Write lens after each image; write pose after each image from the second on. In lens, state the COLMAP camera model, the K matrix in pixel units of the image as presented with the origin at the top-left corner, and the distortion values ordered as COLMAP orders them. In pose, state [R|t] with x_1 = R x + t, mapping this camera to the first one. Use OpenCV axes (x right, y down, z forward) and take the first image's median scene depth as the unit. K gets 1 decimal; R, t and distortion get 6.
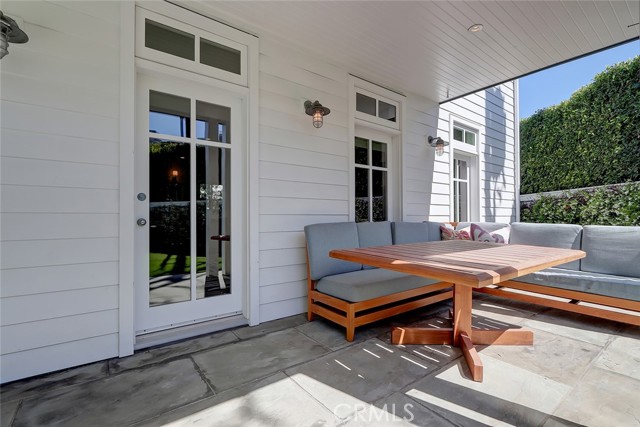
lens RADIAL K [[295.9, 0, 313.8], [0, 295.9, 214.5], [0, 0, 1]] dist [-0.009996, -0.000494]
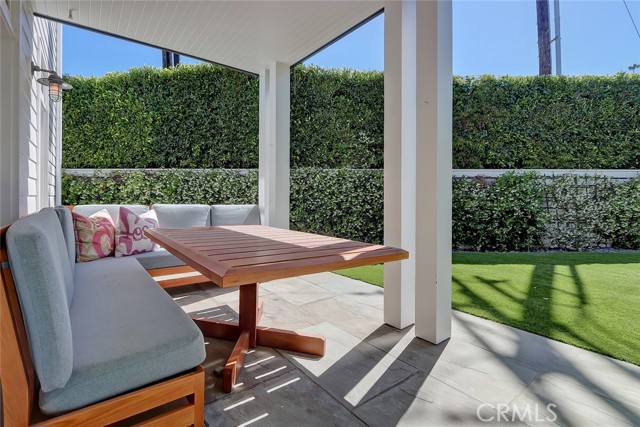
lens RADIAL K [[301.8, 0, 306.3], [0, 301.8, 195.3], [0, 0, 1]] dist [-0.002151, -0.000086]
pose [[-0.022018, 0.001742, 0.999756, -0.319749], [-0.013866, 0.999902, -0.002047, -0.005869], [-0.999661, -0.013908, -0.021992, 0.649535]]
